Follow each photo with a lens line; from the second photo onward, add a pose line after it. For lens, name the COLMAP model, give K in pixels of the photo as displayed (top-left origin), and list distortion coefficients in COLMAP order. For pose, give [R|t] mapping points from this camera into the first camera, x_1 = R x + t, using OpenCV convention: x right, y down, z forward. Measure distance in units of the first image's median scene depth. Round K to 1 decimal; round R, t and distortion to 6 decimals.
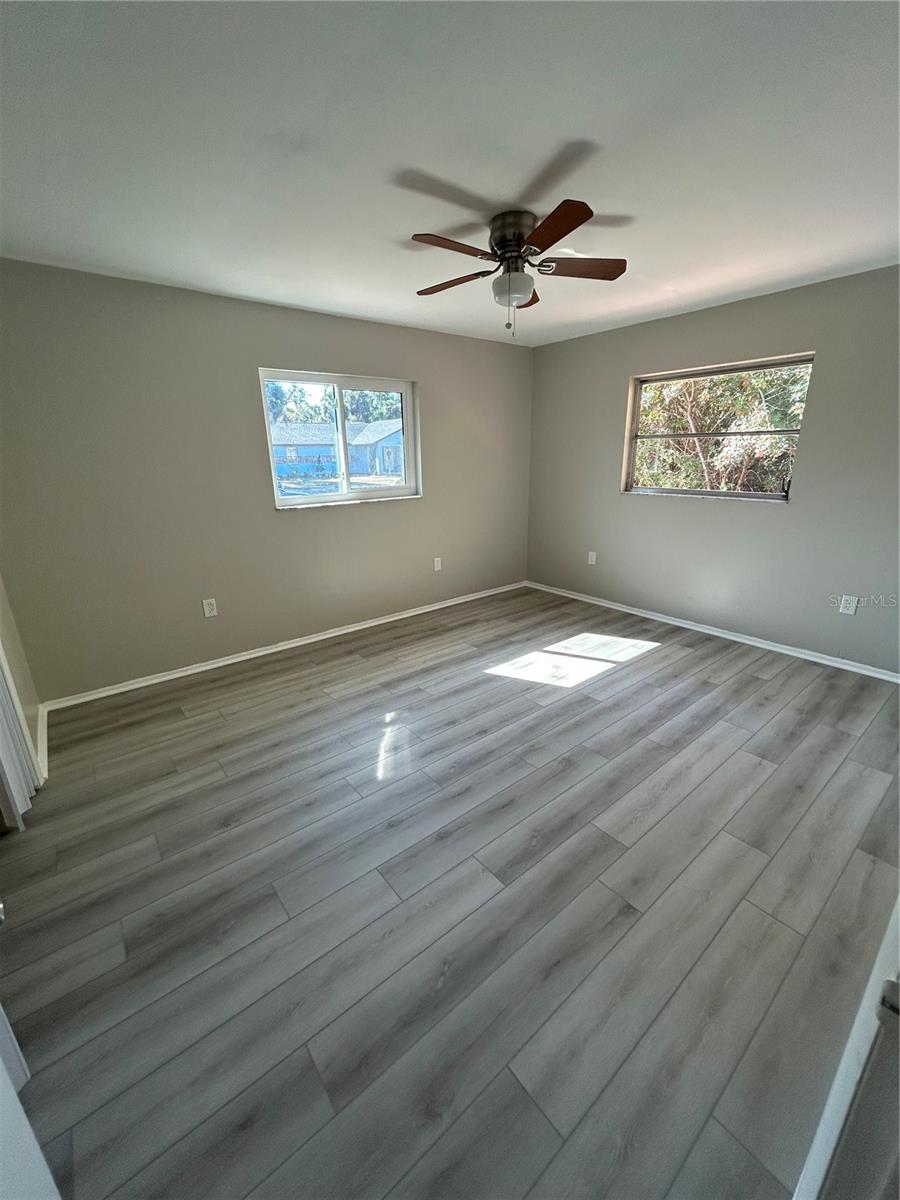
lens RADIAL K [[485.3, 0, 449.8], [0, 485.3, 602.7], [0, 0, 1]] dist [0.000389, -0.000538]
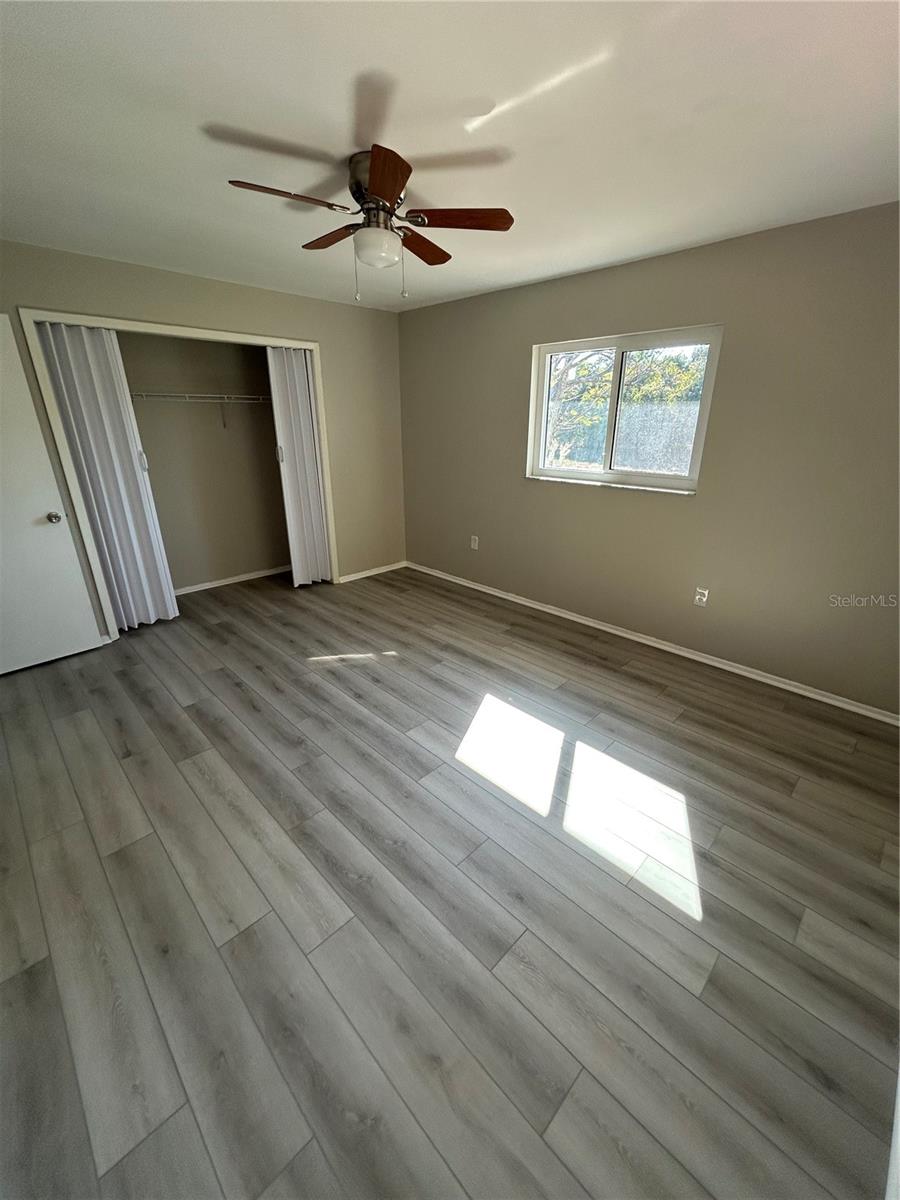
lens RADIAL K [[485.3, 0, 455.0], [0, 485.3, 600.9], [0, 0, 1]] dist [0.000389, -0.000538]
pose [[0.098680, 0.367783, -0.924661, 0.906109], [-0.301612, 0.896542, 0.324411, -0.301534], [0.948310, 0.246875, 0.199399, 0.845625]]
